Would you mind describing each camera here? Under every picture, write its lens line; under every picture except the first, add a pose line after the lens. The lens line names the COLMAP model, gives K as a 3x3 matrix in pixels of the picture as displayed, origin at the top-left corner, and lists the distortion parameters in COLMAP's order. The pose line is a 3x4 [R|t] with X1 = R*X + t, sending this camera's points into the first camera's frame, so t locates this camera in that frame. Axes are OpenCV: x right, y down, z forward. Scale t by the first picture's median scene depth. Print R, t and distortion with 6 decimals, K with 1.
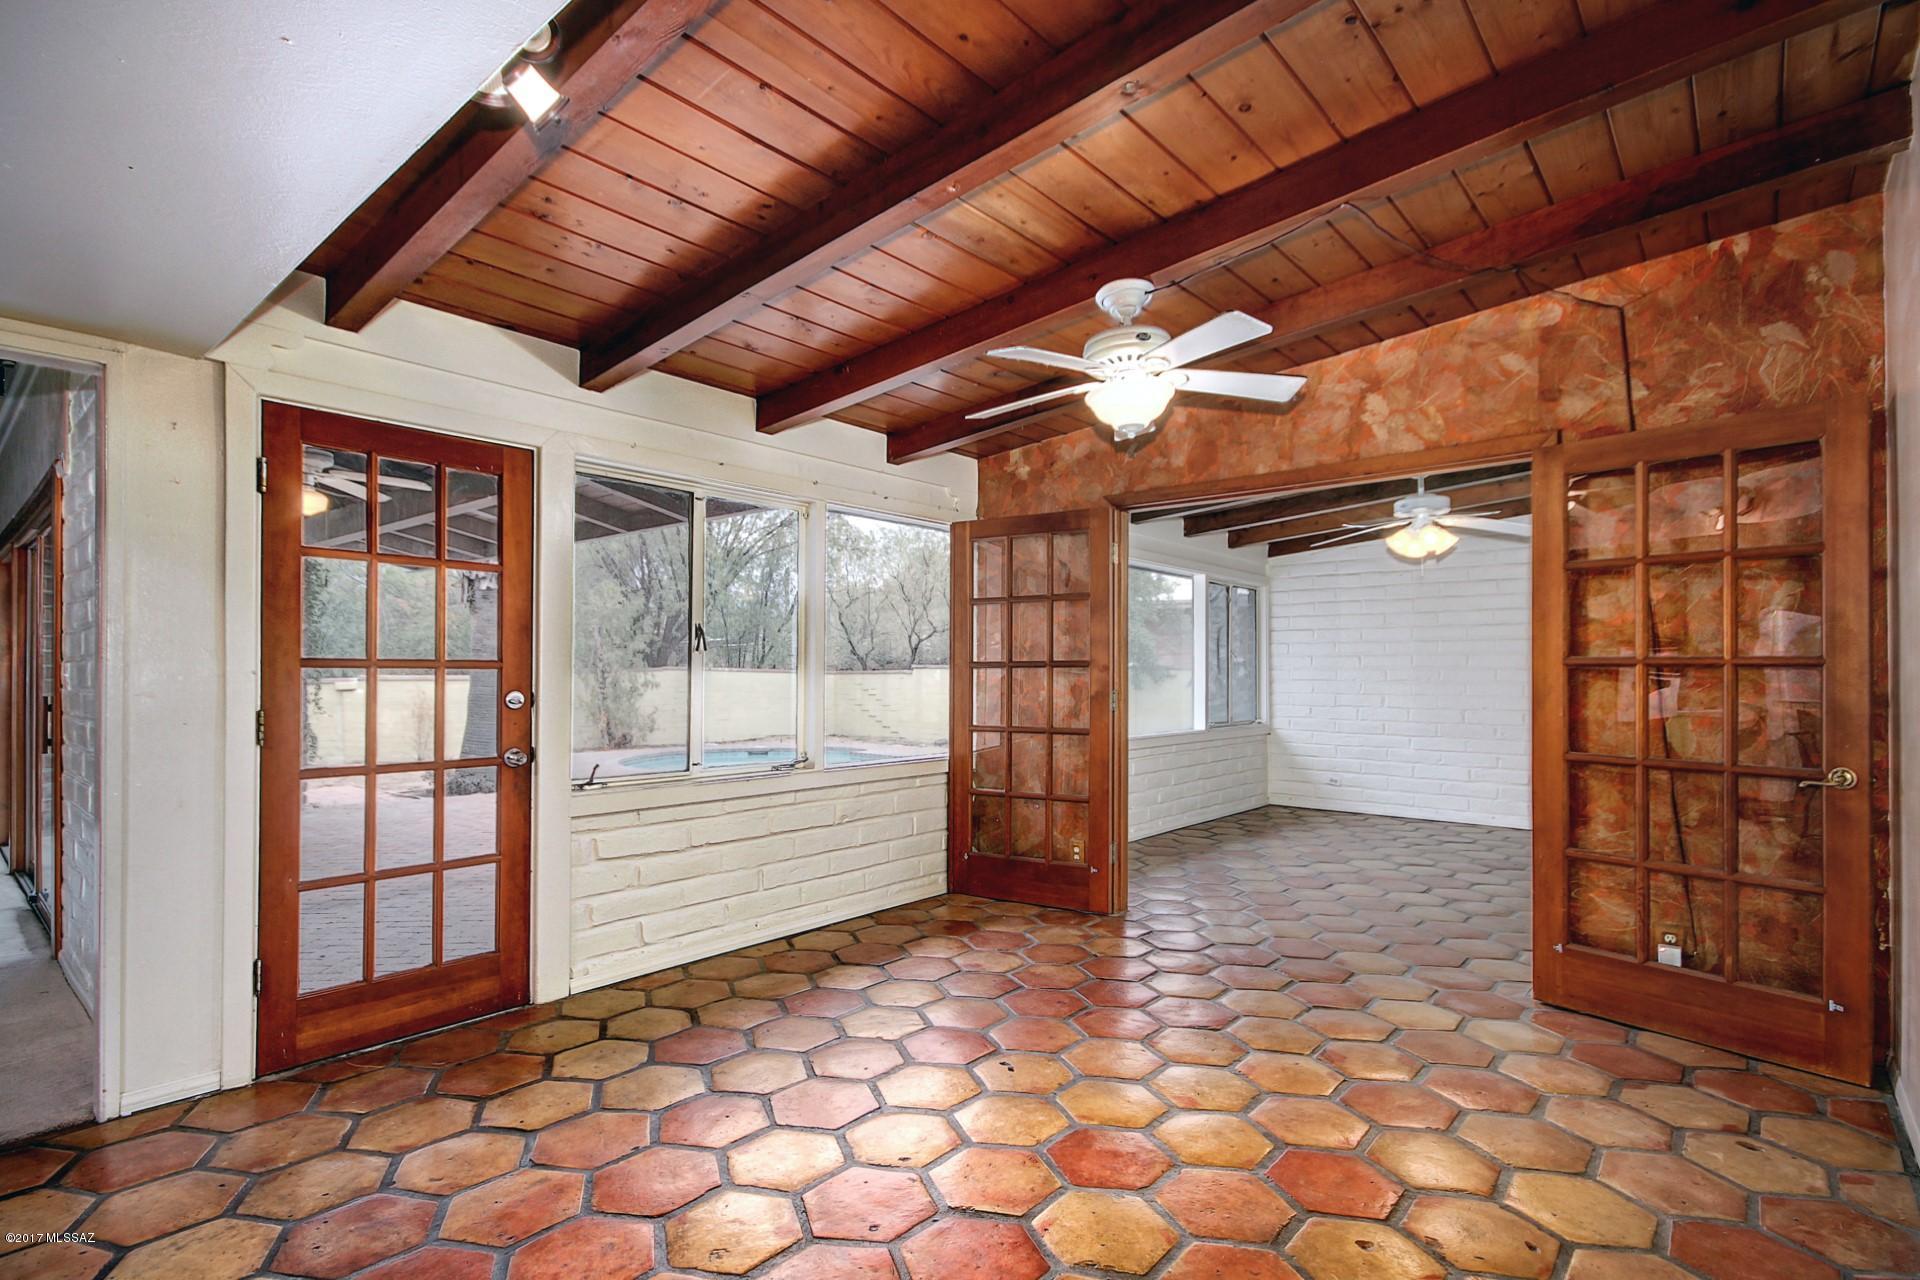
lens RADIAL K [[914.8, 0, 953.3], [0, 914.8, 654.3], [0, 0, 1]] dist [0.000864, -0.000711]
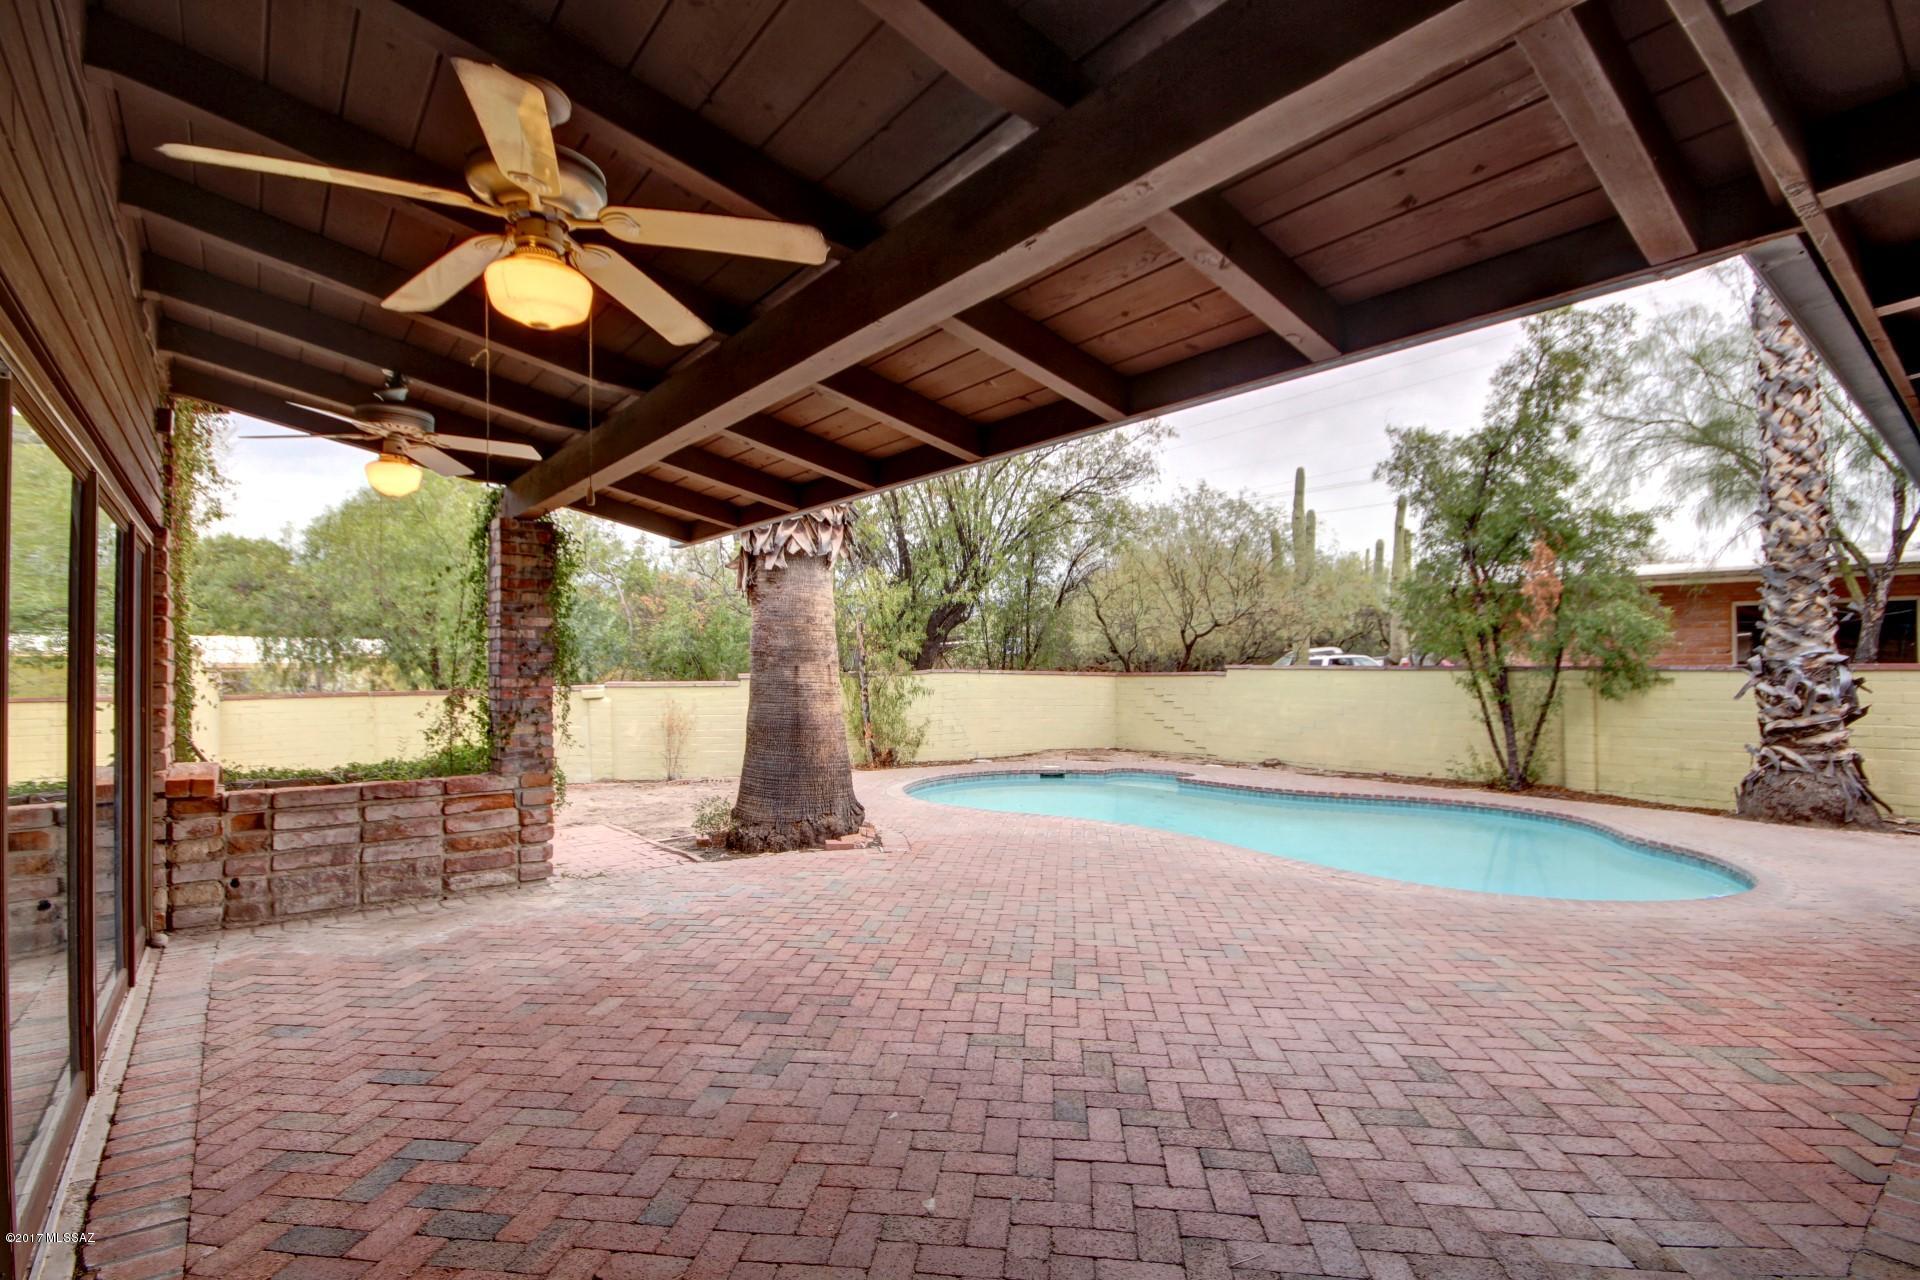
lens RADIAL K [[914.8, 0, 963.3], [0, 914.8, 649.6], [0, 0, 1]] dist [0.000864, -0.000711]
pose [[0.980825, -0.009816, -0.194645, -0.127103], [0.009383, 0.999951, -0.003149, -0.002075], [0.194666, 0.001262, 0.980869, 0.182410]]
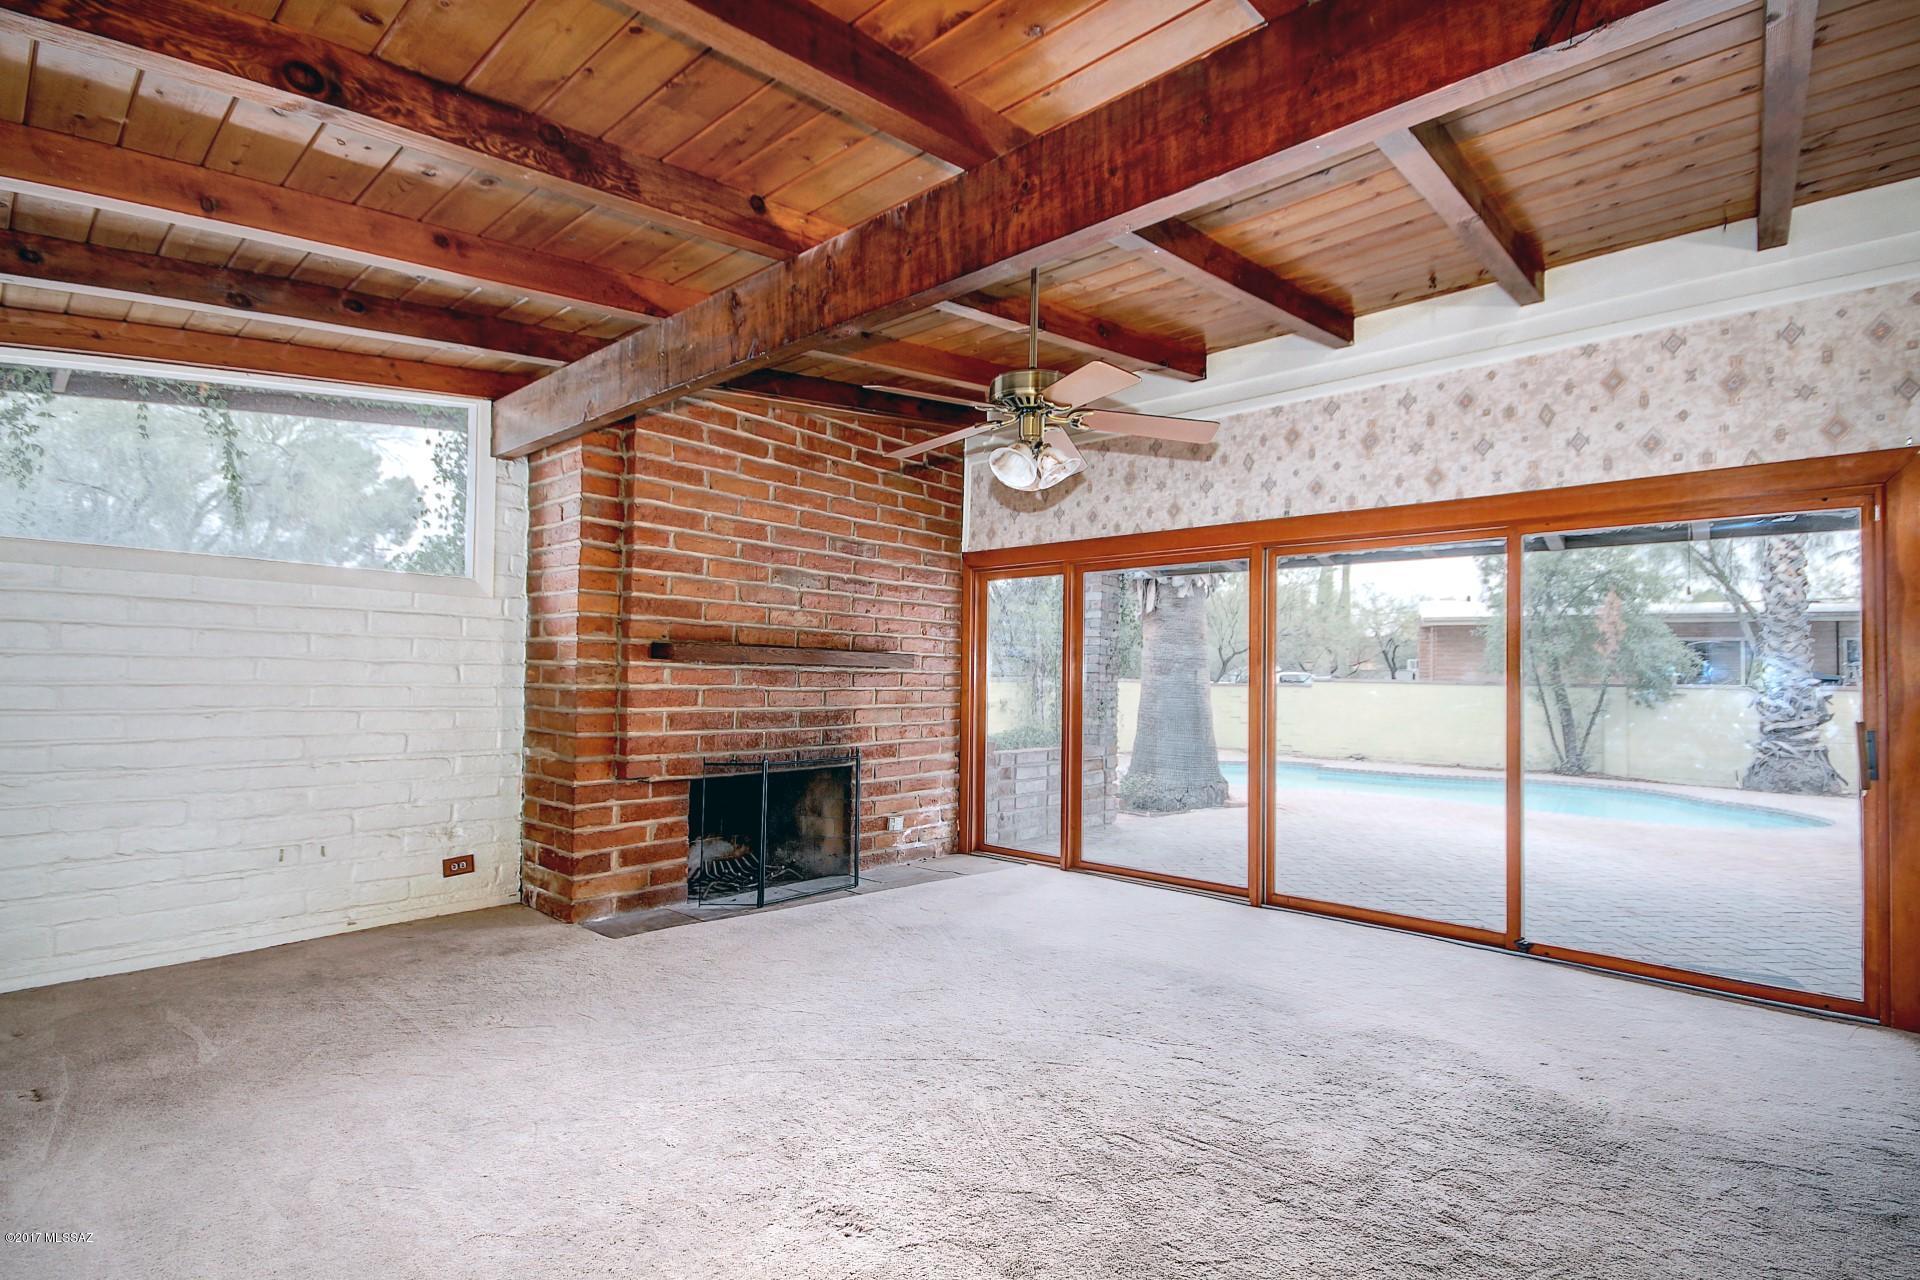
lens RADIAL K [[914.8, 0, 959.5], [0, 914.8, 645.0], [0, 0, 1]] dist [0.000864, -0.000711]
pose [[0.999673, 0.013674, -0.021607, -0.401383], [-0.014156, 0.999651, -0.022309, 0.001853], [0.021295, 0.022608, 0.999518, 0.026745]]
